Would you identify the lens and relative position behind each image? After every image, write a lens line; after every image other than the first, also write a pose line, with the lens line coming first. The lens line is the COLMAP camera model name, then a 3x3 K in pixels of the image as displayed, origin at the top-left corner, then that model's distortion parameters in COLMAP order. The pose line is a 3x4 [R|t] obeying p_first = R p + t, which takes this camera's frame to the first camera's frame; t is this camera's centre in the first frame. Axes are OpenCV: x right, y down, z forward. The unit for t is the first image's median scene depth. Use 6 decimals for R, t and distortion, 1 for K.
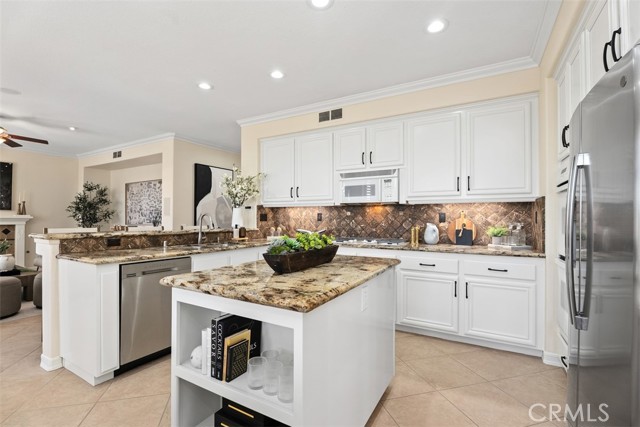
lens RADIAL K [[288.2, 0, 305.7], [0, 288.2, 212.8], [0, 0, 1]] dist [-0.004526, 0.000429]
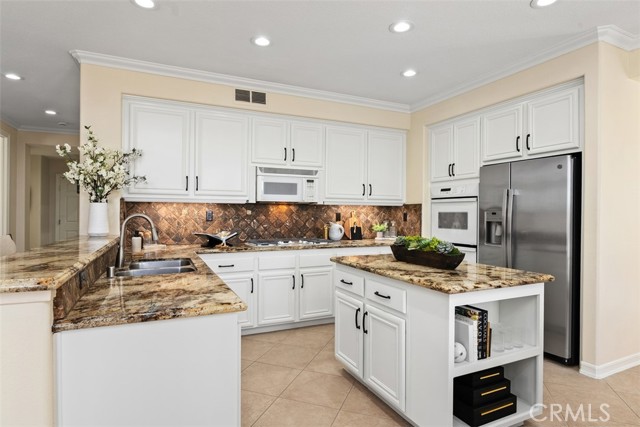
lens RADIAL K [[344.3, 0, 322.4], [0, 344.3, 214.2], [0, 0, 1]] dist [-0.002595, 0.000320]
pose [[0.586830, -0.003116, 0.809704, -0.615922], [-0.017298, 0.999716, 0.016384, -0.014372], [-0.809526, -0.023621, 0.586609, 0.233811]]
